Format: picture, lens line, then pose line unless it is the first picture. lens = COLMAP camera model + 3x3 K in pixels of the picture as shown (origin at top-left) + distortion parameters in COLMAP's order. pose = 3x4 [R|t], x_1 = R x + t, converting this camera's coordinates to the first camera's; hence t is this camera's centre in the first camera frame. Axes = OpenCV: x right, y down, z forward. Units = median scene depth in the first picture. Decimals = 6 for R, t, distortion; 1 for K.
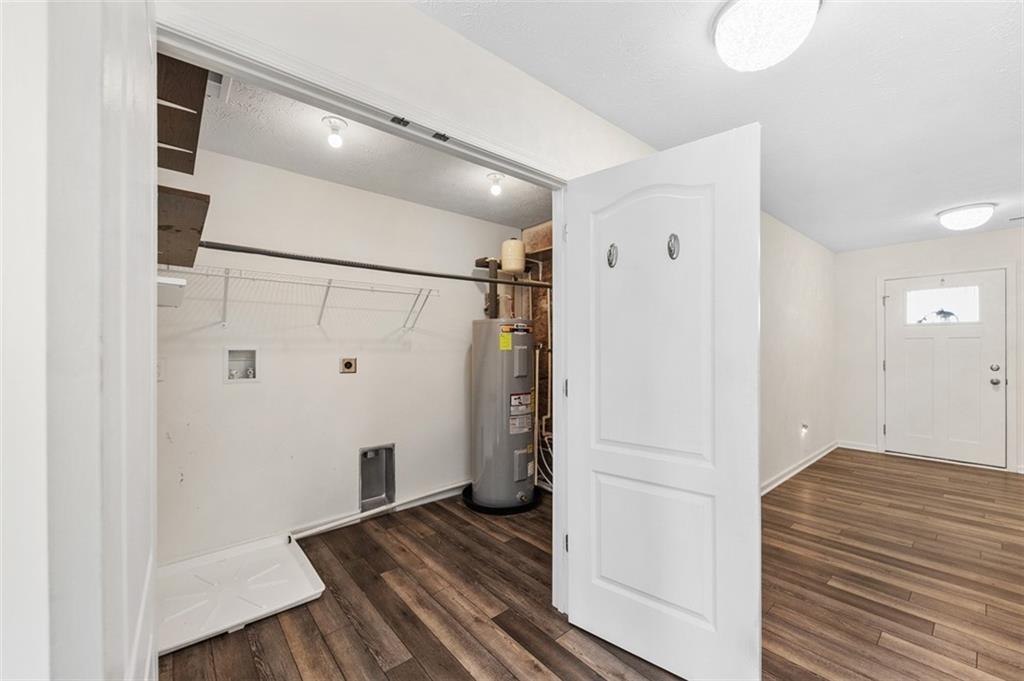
lens RADIAL K [[402.5, 0, 519.1], [0, 402.5, 346.8], [0, 0, 1]] dist [0.001367, -0.000531]
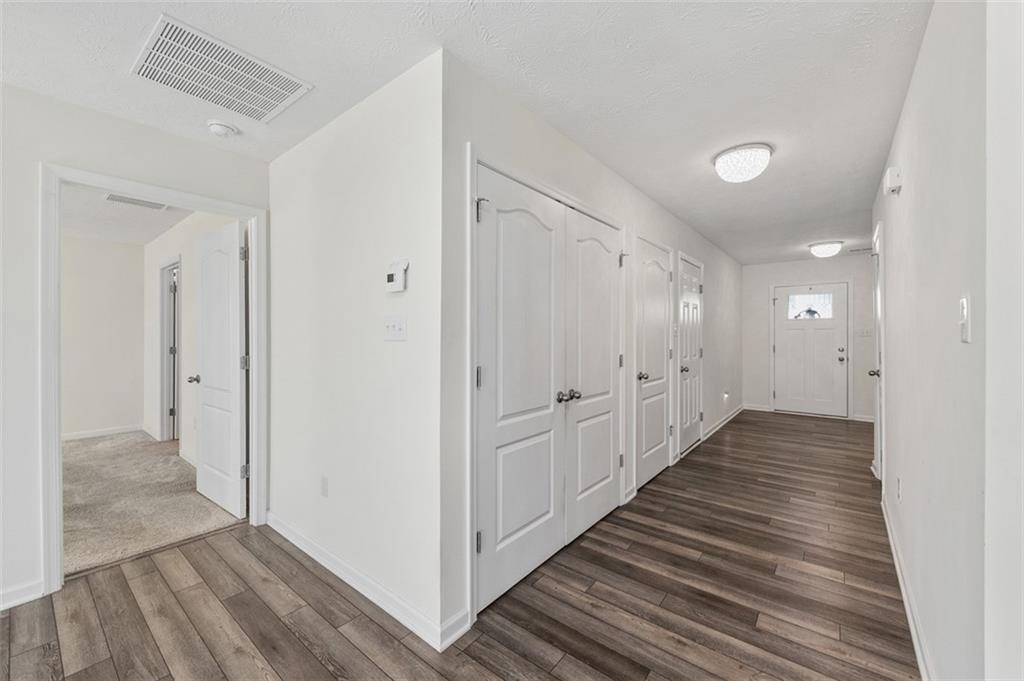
lens RADIAL K [[402.5, 0, 505.4], [0, 402.5, 335.9], [0, 0, 1]] dist [0.001367, -0.000531]
pose [[0.984014, 0.001659, 0.178082, -0.290227], [-0.001850, 0.999998, 0.000906, 0.002638], [-0.178080, -0.001221, 0.984015, -0.231065]]
